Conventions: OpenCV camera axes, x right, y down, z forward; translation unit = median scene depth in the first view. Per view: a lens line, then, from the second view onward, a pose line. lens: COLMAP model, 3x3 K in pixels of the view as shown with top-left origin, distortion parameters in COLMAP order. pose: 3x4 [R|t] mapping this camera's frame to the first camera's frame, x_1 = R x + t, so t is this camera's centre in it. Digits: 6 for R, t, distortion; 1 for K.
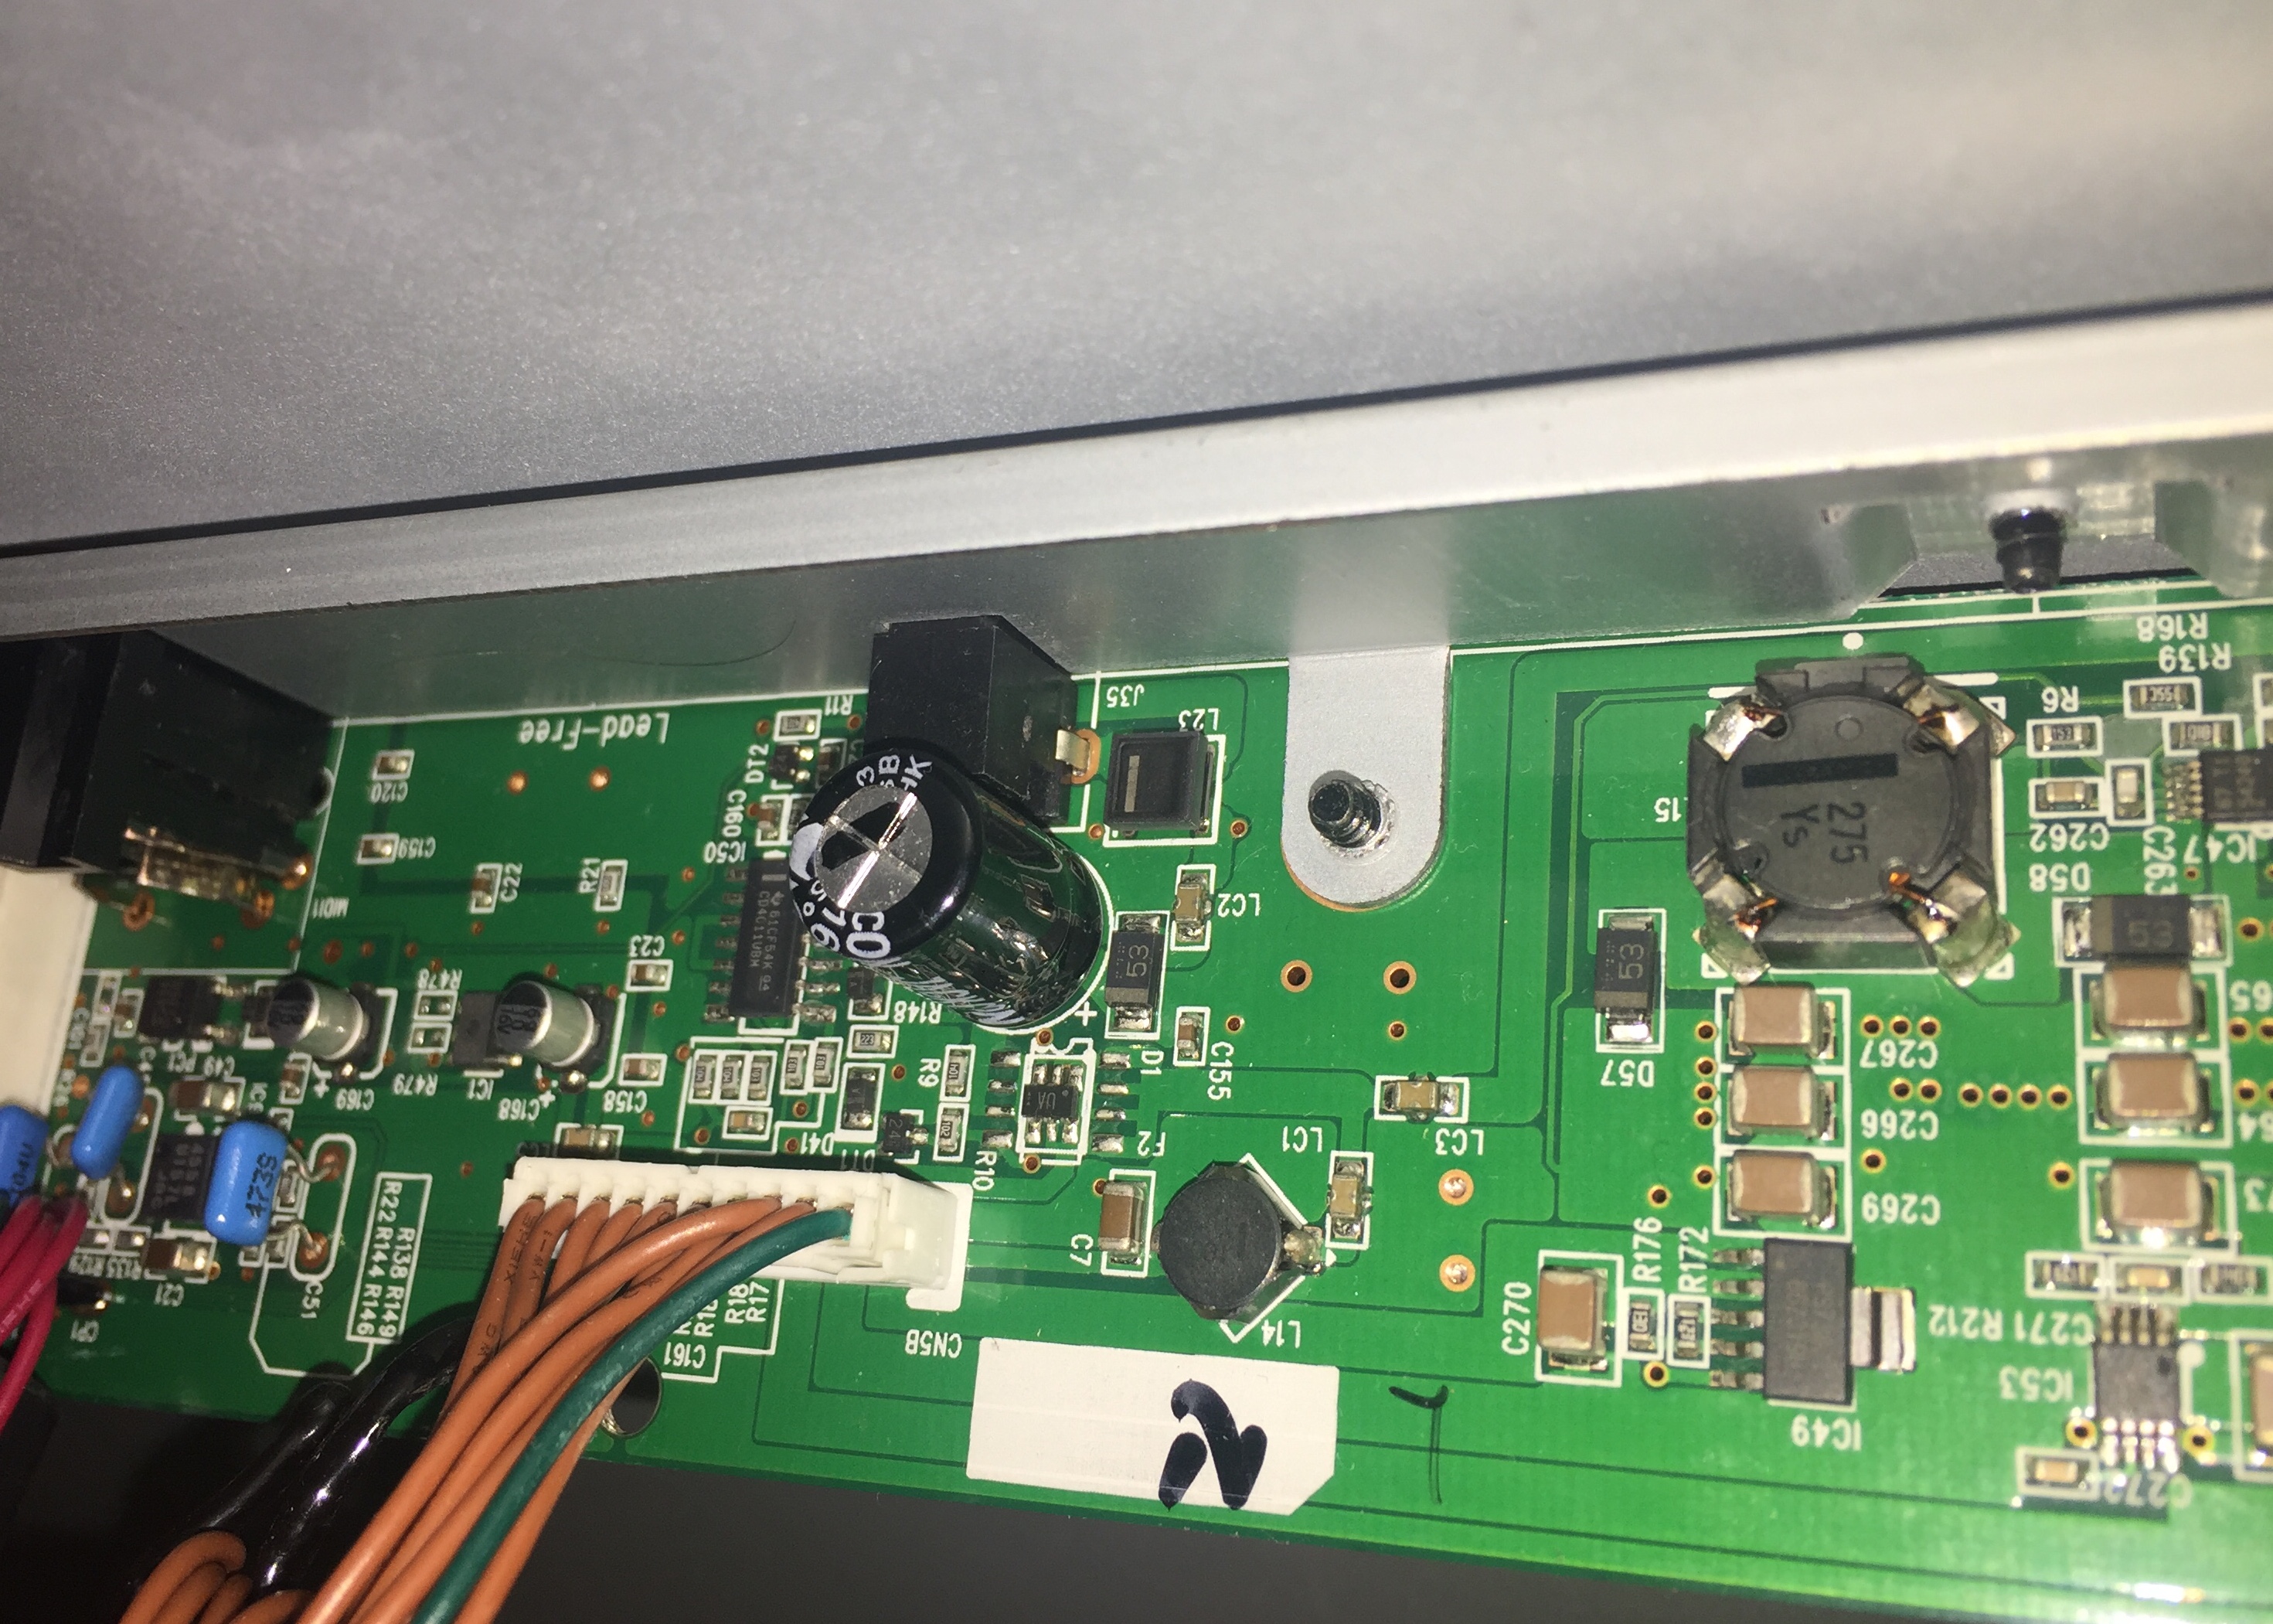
lens RADIAL K [[2203.6, 0, 1137.1], [0, 2203.6, 813.0], [0, 0, 1]] dist [0.024711, 0.000000]
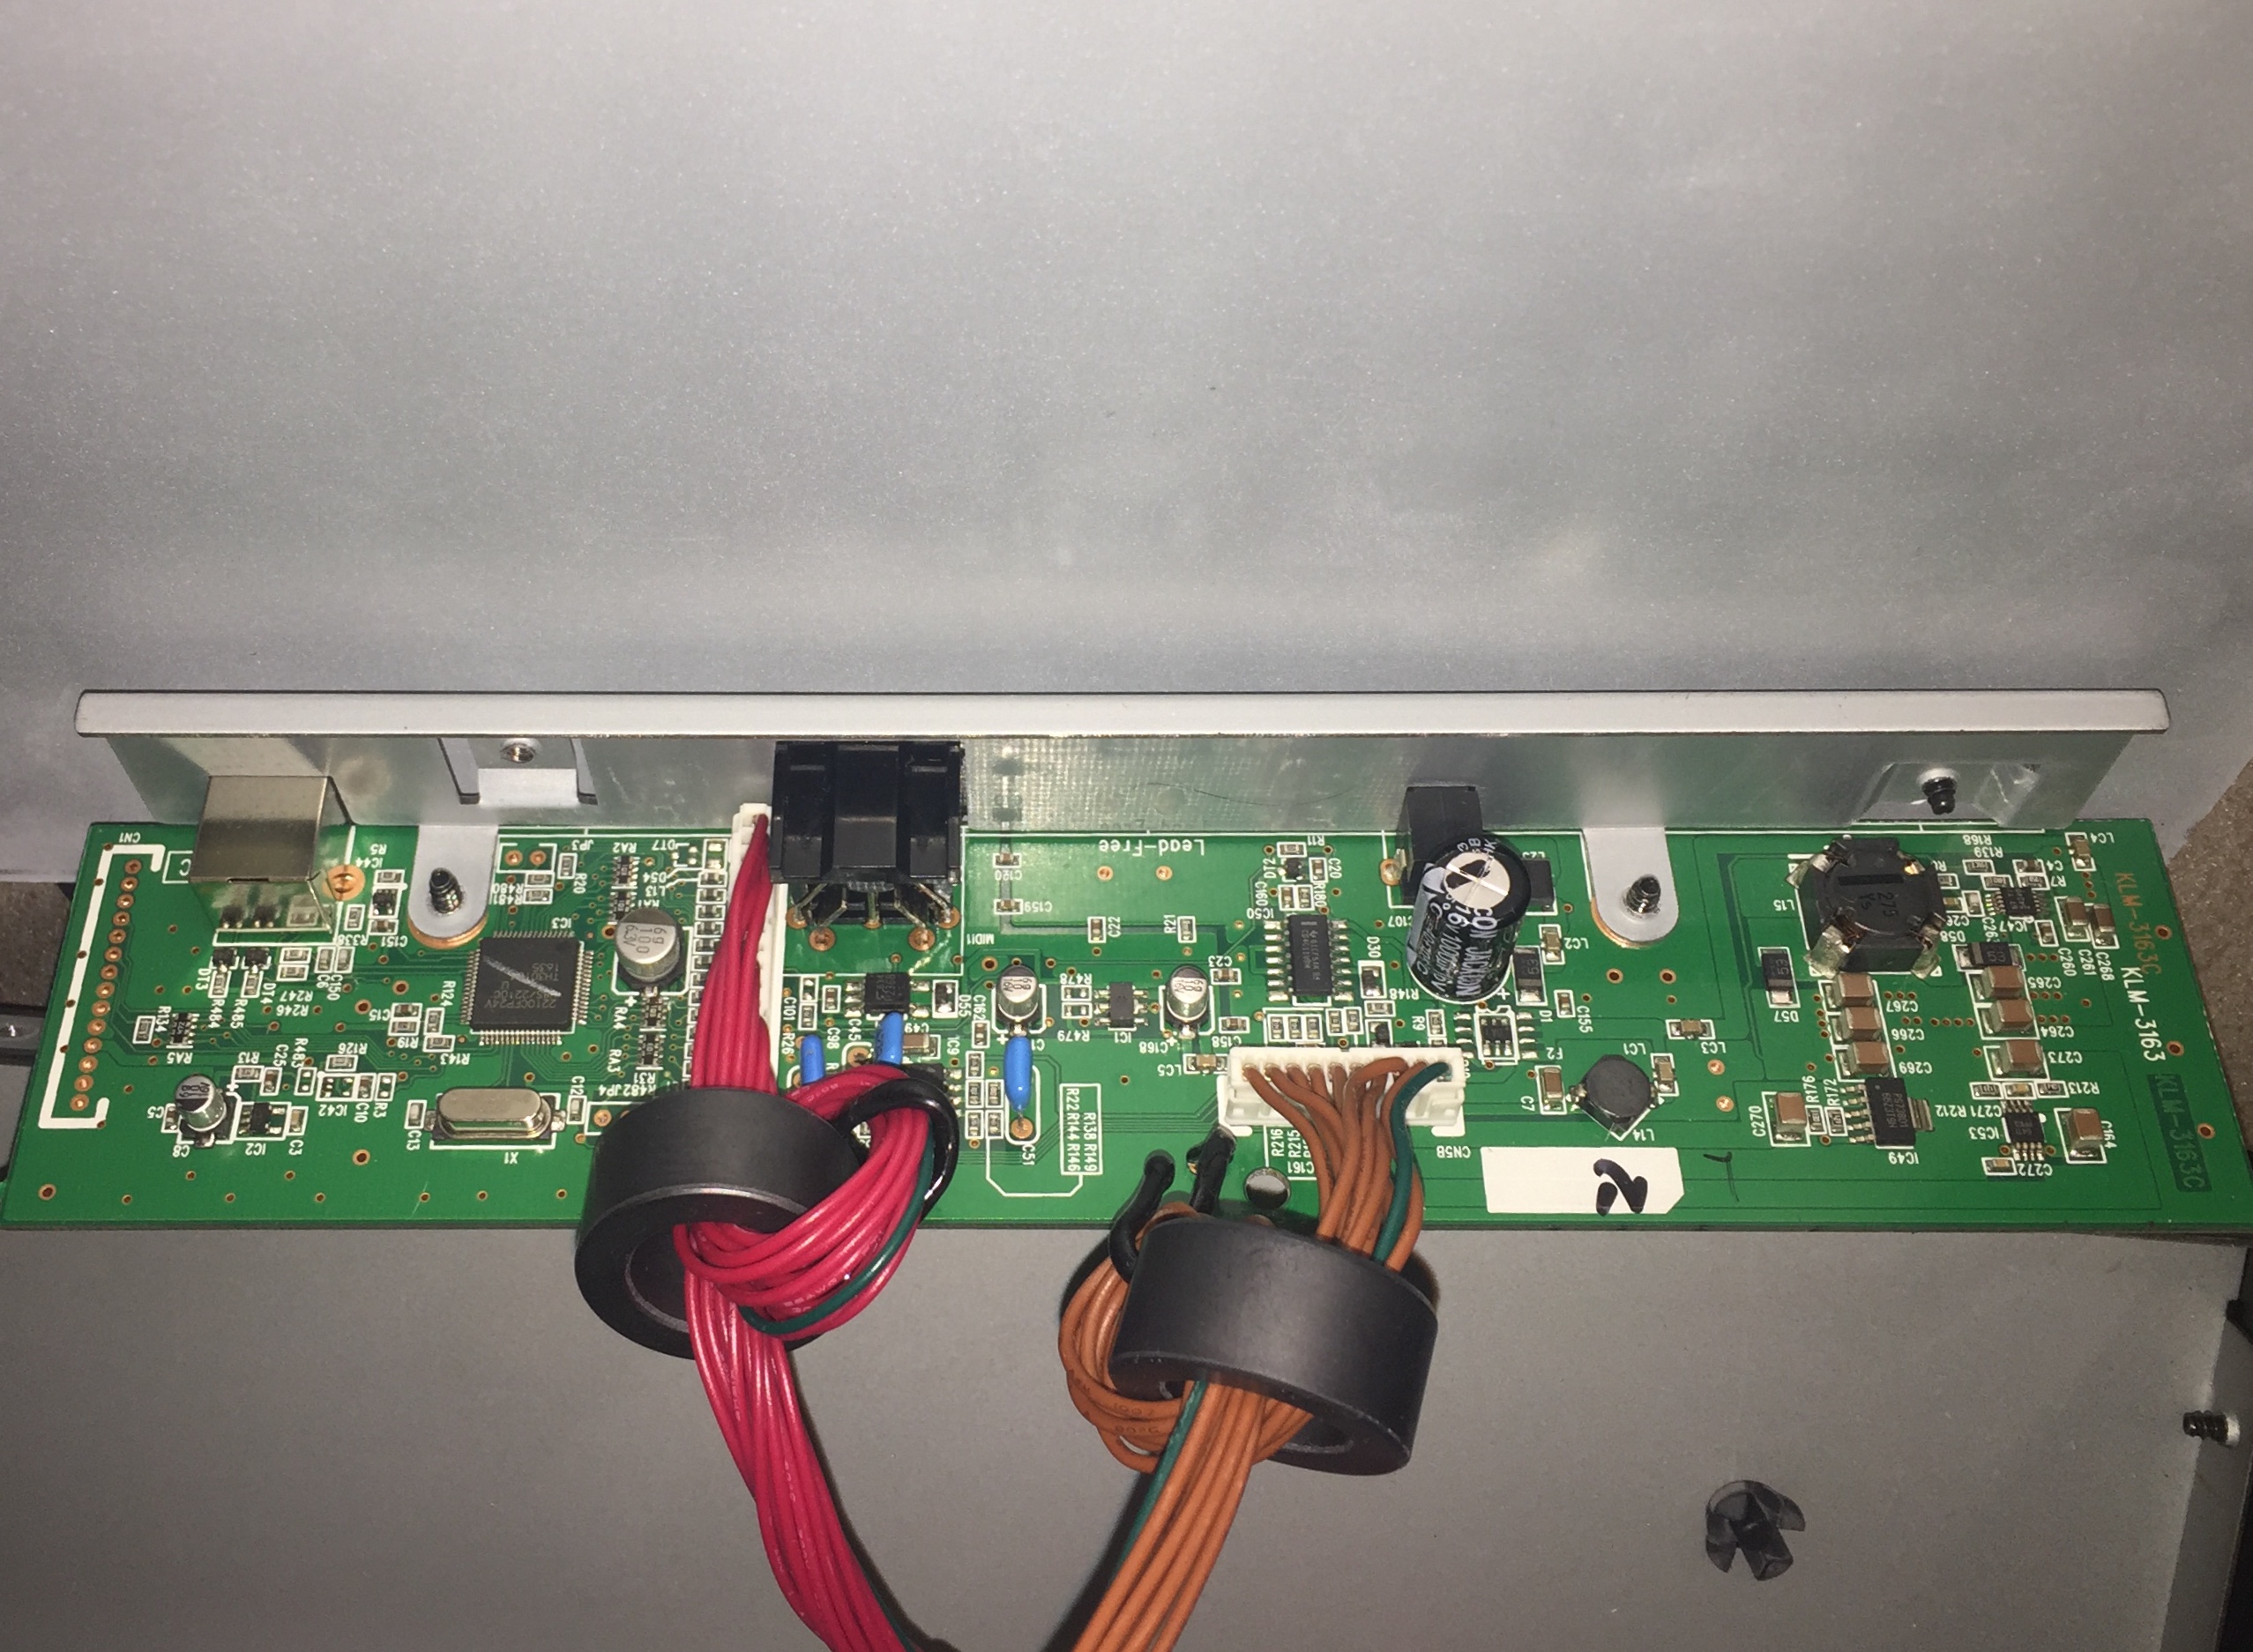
lens RADIAL K [[2373.3, 0, 1112.9], [0, 2373.3, 817.1], [0, 0, 1]] dist [0.039339, 0.000000]
pose [[0.905221, 0.121404, 0.407229, -1.232421], [-0.023013, 0.970919, -0.238298, 0.456416], [-0.424317, 0.206341, 0.881691, -0.747813]]
